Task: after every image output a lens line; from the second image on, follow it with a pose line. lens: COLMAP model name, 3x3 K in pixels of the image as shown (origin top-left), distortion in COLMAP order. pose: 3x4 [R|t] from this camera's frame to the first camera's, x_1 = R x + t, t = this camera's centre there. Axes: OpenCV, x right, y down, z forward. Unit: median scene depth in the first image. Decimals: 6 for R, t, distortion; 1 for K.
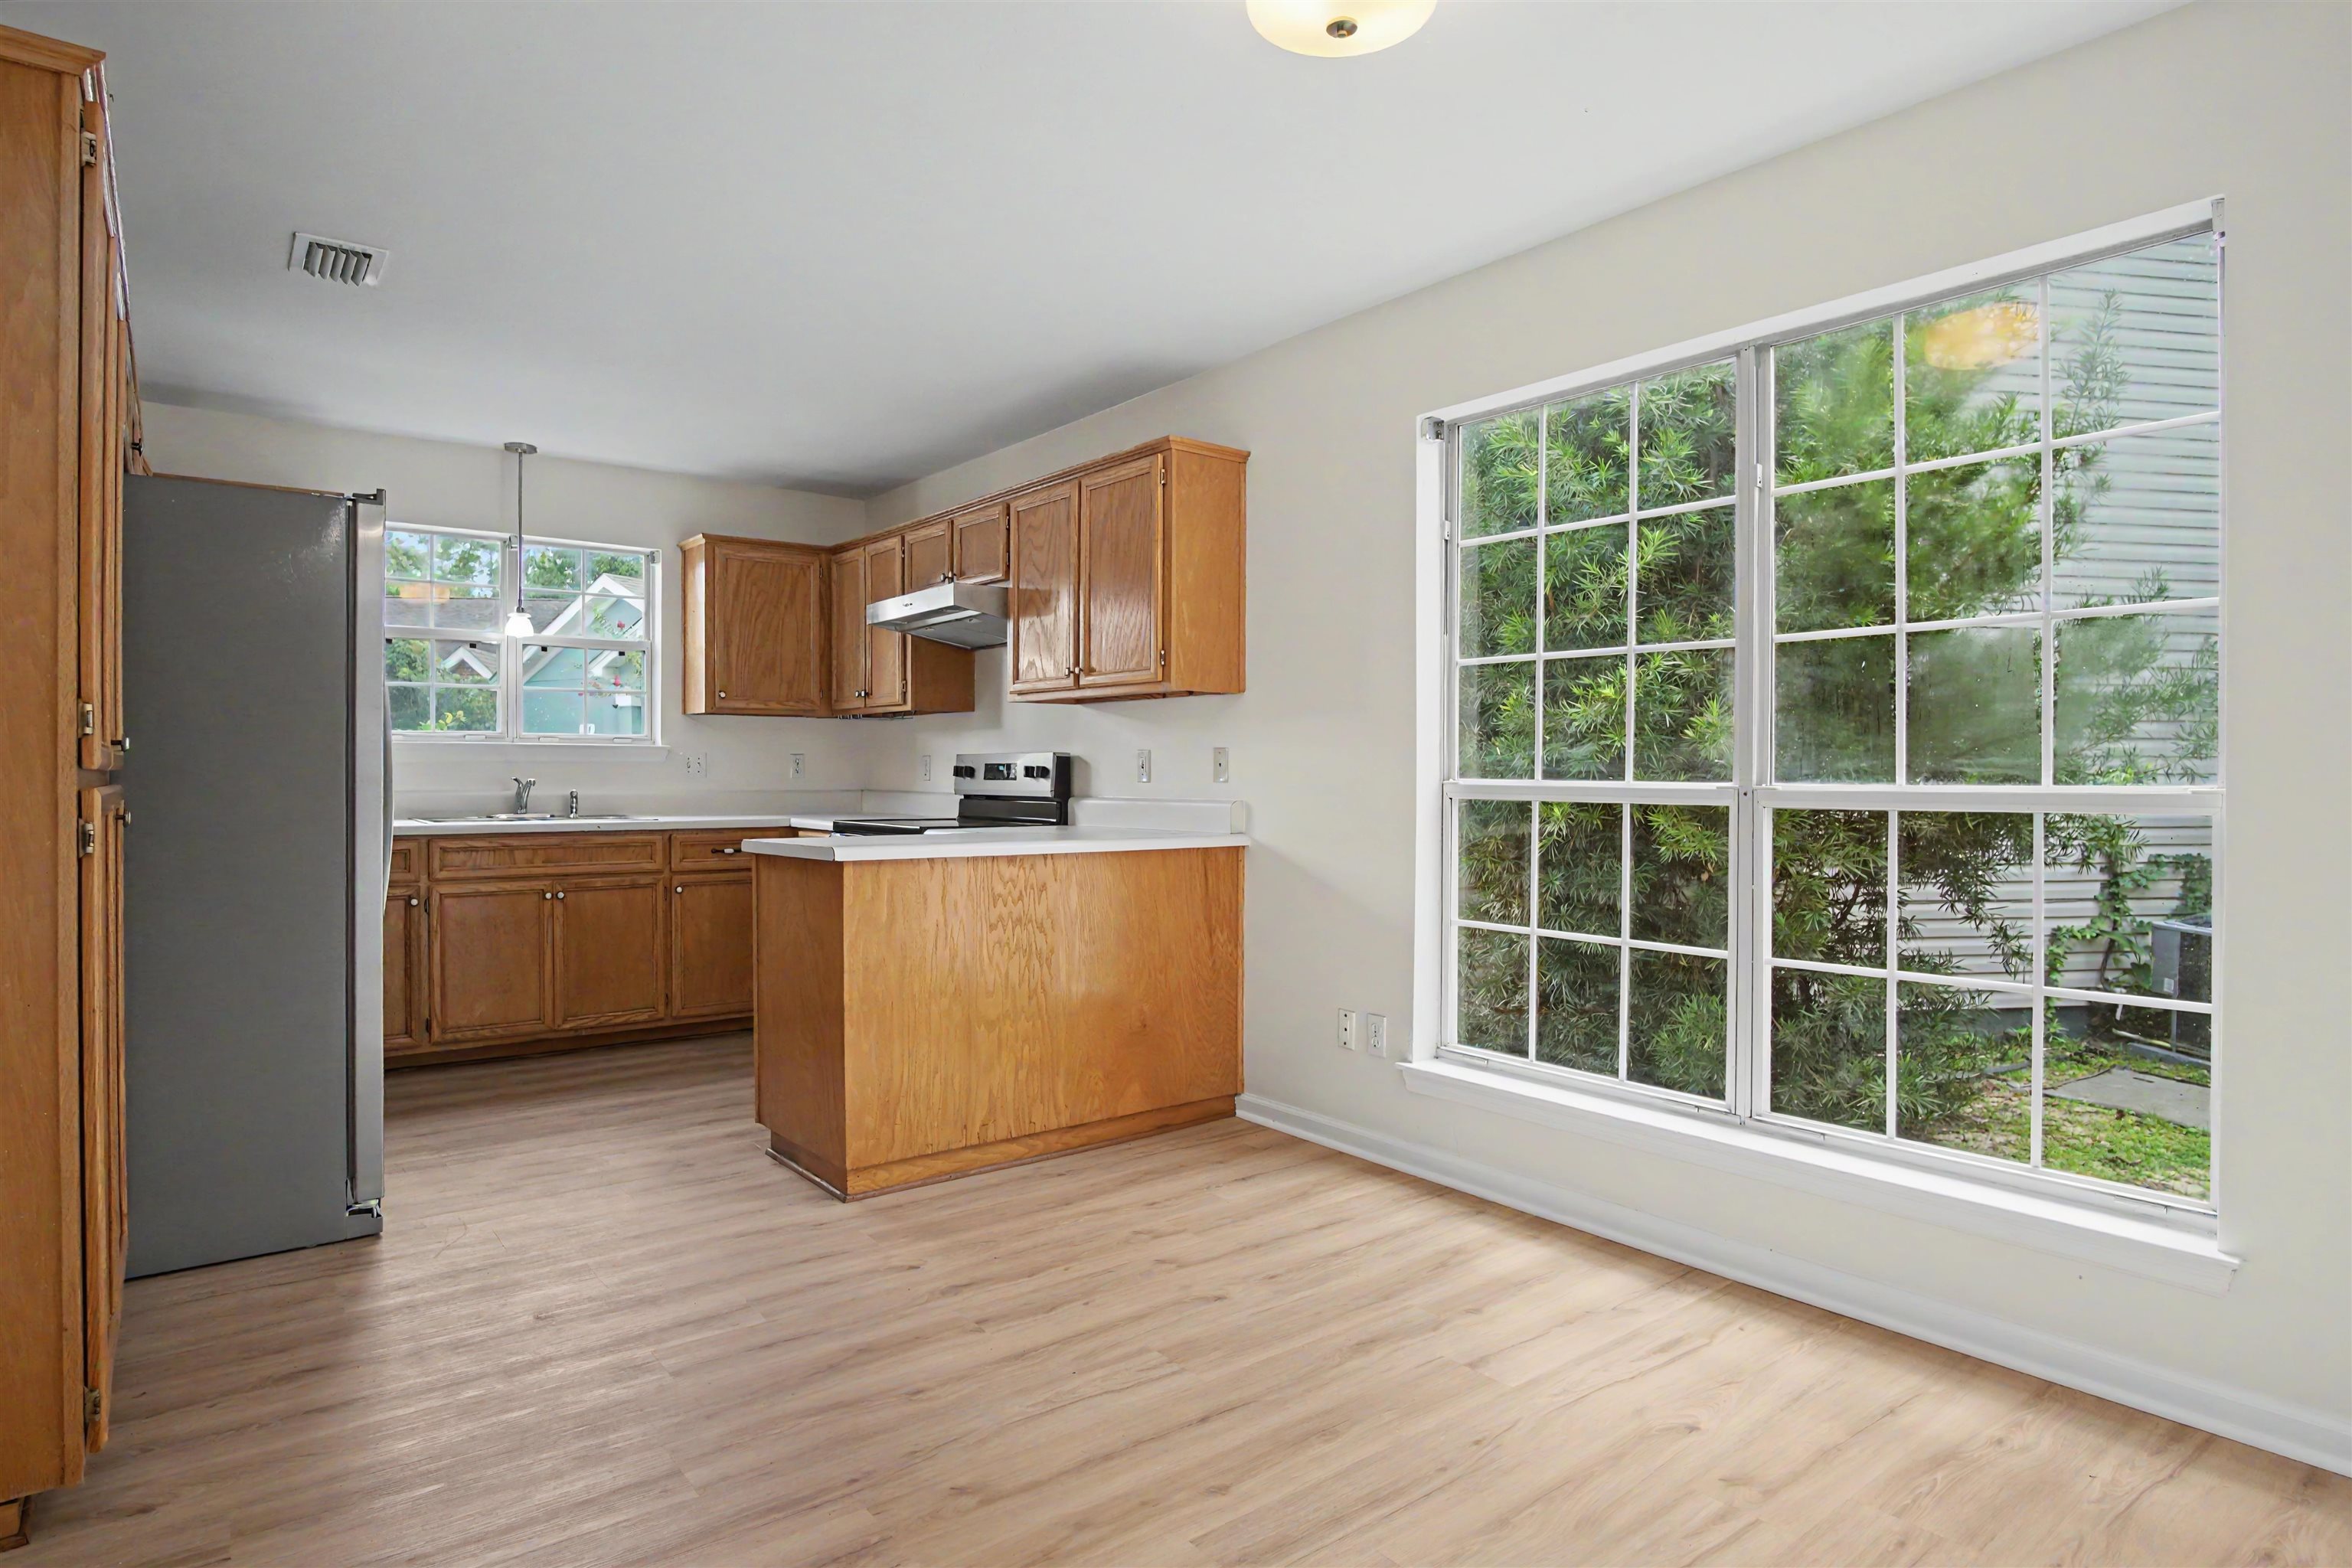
lens RADIAL K [[1278.3, 0, 1176.0], [0, 1278.3, 784.0], [0, 0, 1]] dist [-0.037509, 0.010520]
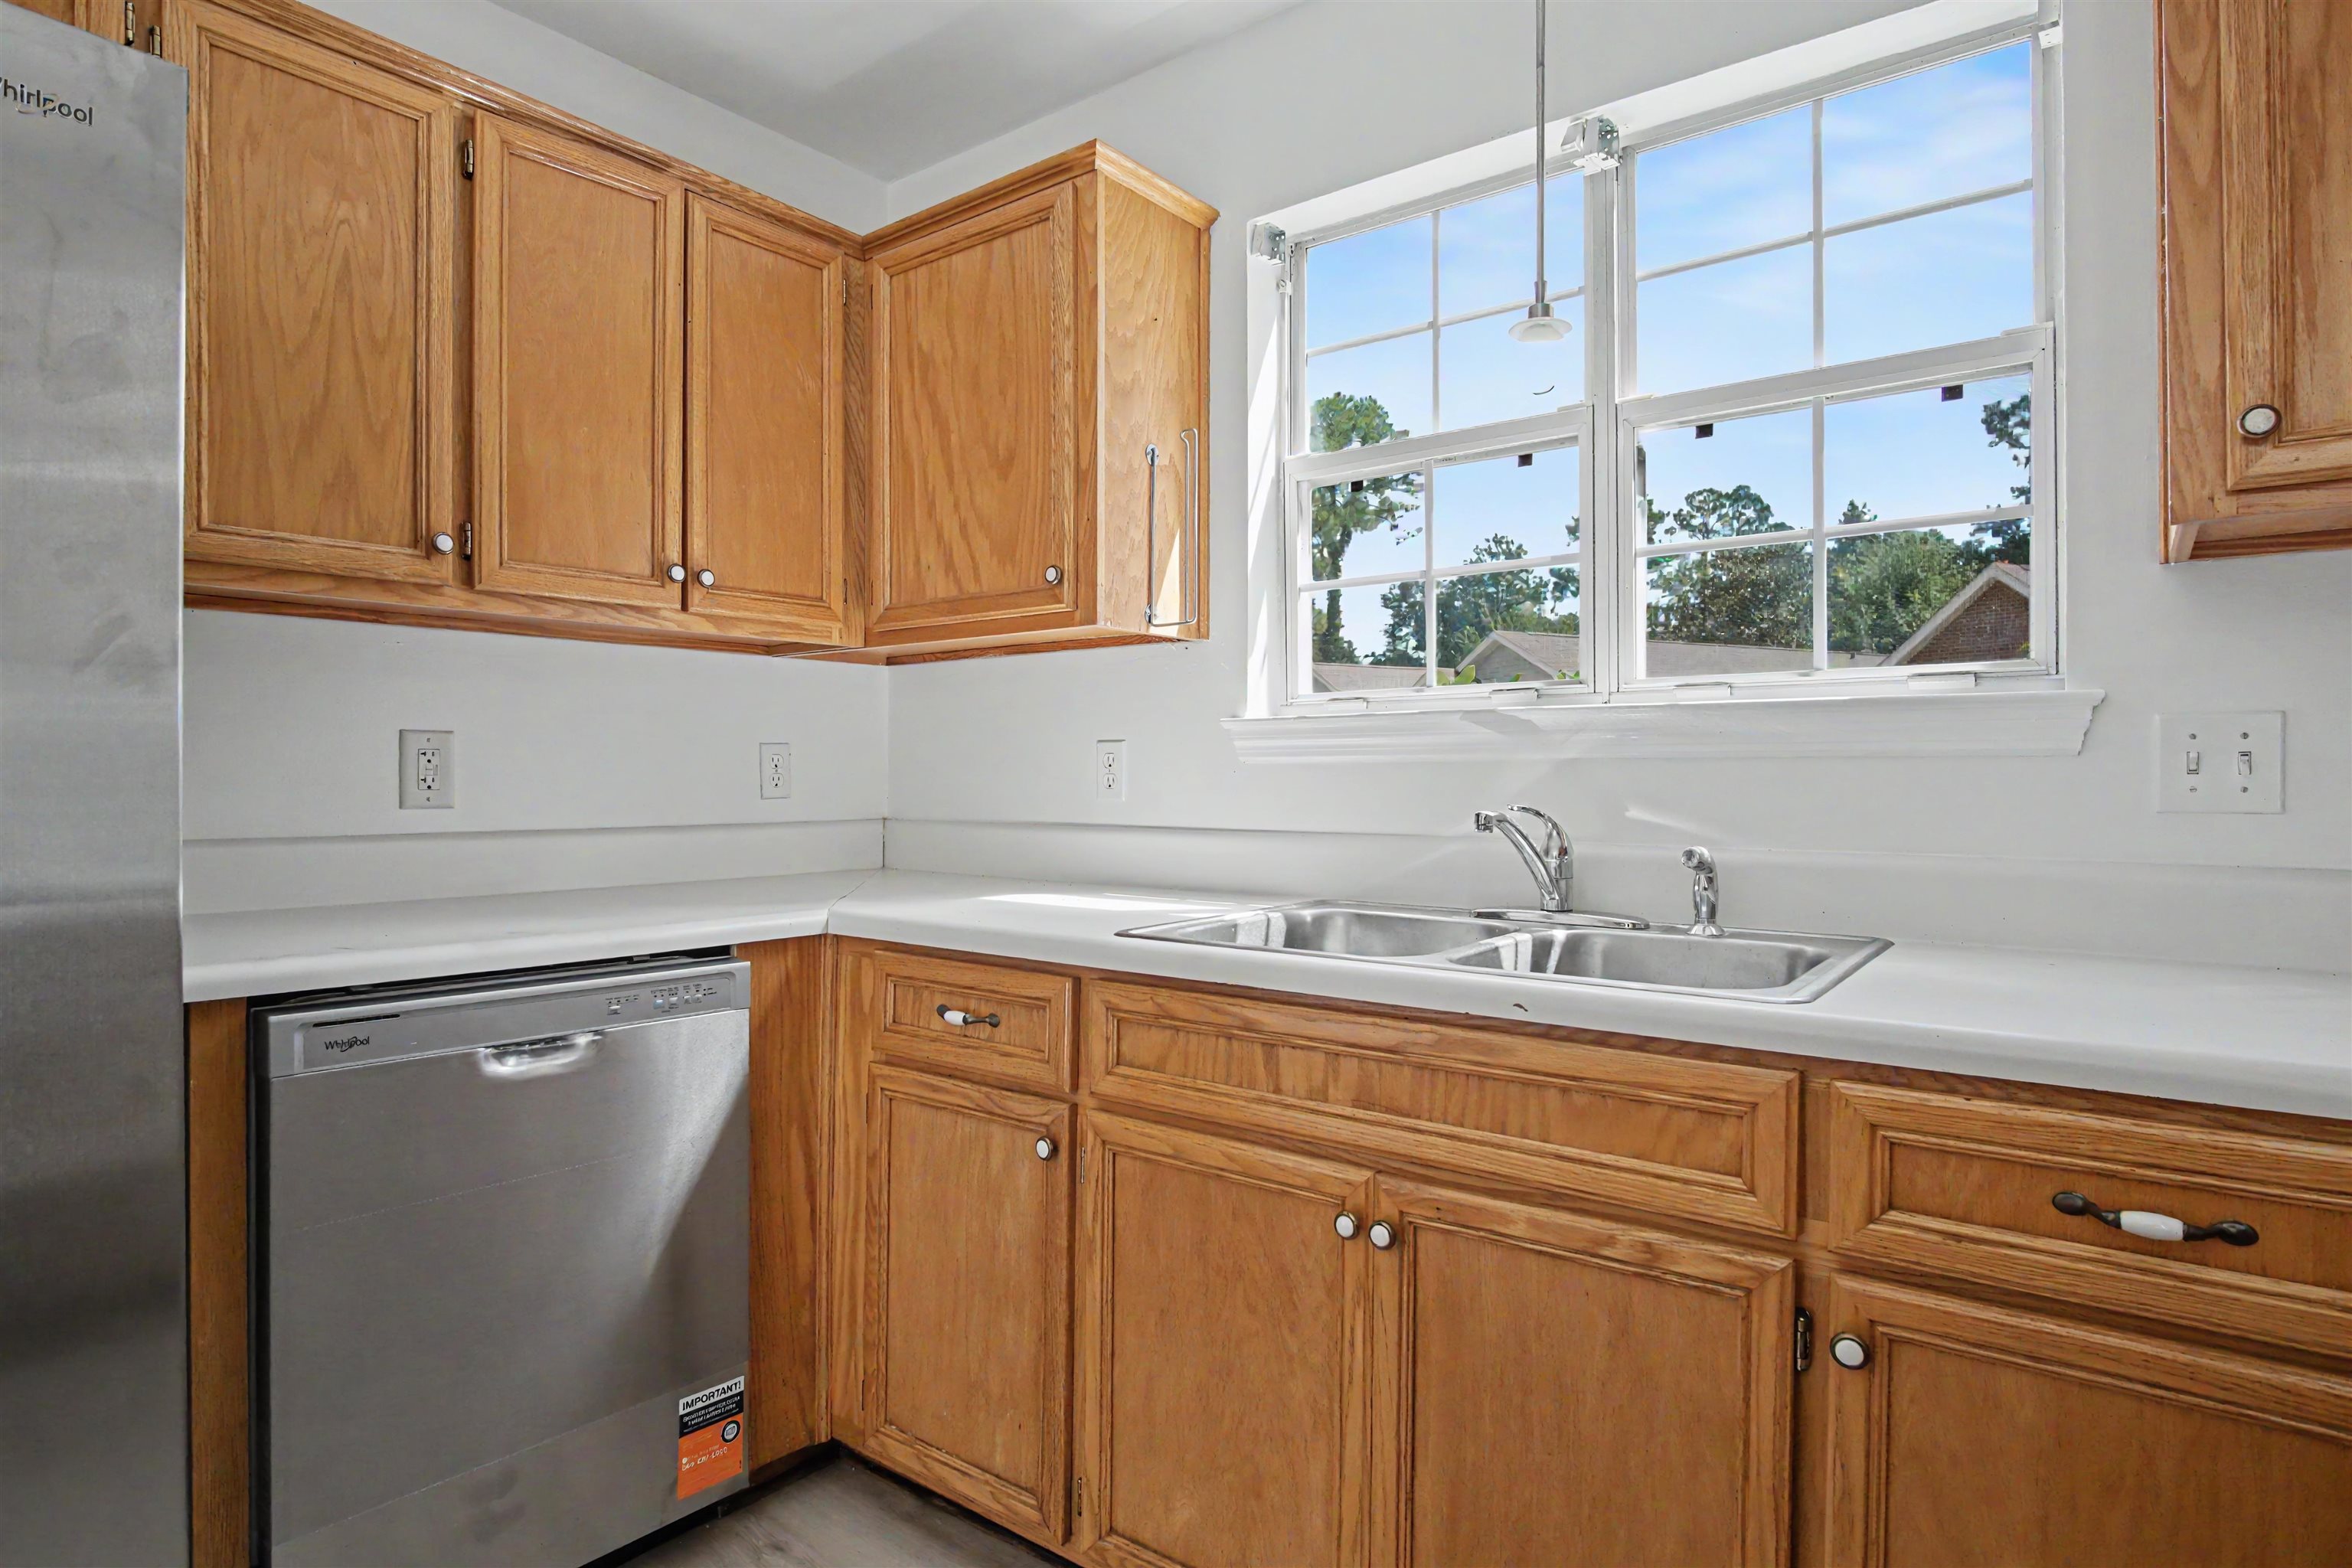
lens RADIAL K [[1278.3, 0, 1176.0], [0, 1278.3, 784.0], [0, 0, 1]] dist [-0.037509, 0.010520]
pose [[0.231985, 0.001257, -0.972718, -0.294250], [-0.009650, 0.999953, -0.001010, -0.012674], [0.972671, 0.009621, 0.231987, 1.154730]]
